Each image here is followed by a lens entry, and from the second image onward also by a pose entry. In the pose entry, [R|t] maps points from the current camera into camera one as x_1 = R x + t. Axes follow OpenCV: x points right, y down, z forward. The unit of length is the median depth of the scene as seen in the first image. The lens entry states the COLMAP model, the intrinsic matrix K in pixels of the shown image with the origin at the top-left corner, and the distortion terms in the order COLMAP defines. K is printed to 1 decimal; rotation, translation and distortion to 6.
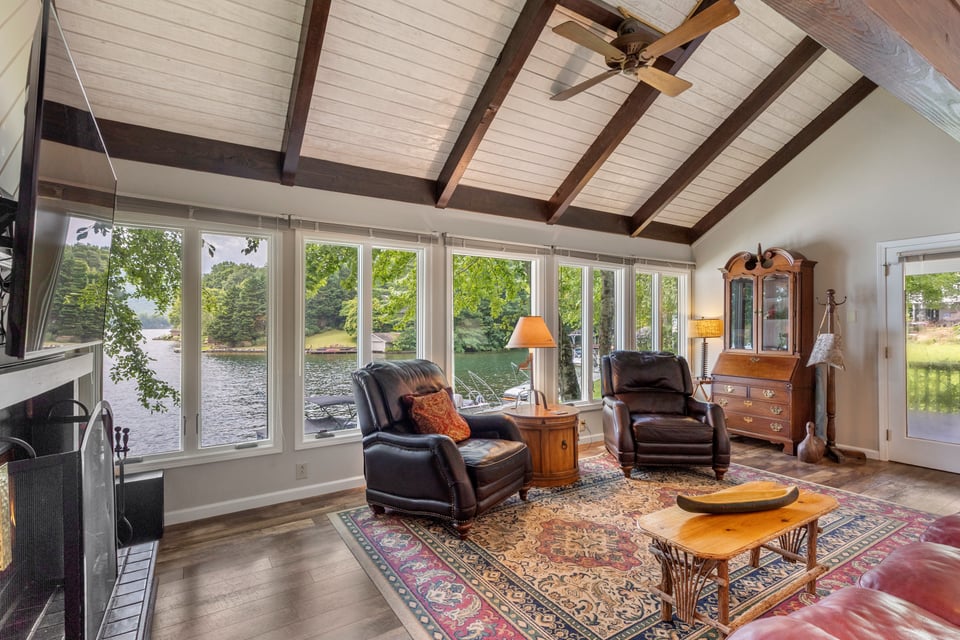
lens RADIAL K [[465.5, 0, 478.9], [0, 465.5, 321.1], [0, 0, 1]] dist [0.001194, 0.000703]
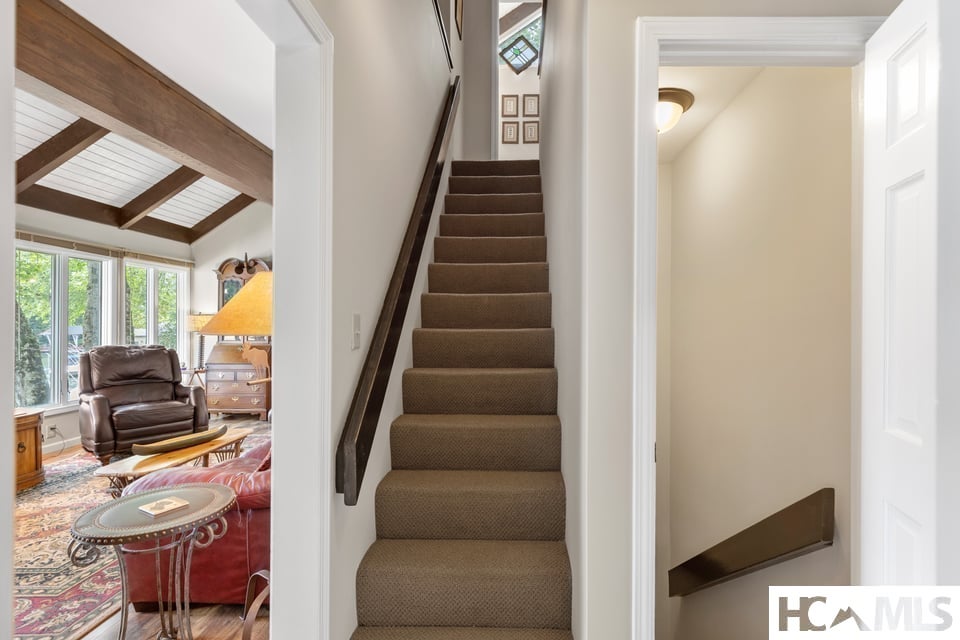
lens RADIAL K [[465.5, 0, 478.9], [0, 465.5, 321.1], [0, 0, 1]] dist [0.001194, 0.000703]
pose [[0.583417, 0.001186, 0.812172, -0.030642], [-0.010087, 0.999932, 0.005786, -0.001977], [-0.812110, -0.011568, 0.583389, -0.214651]]
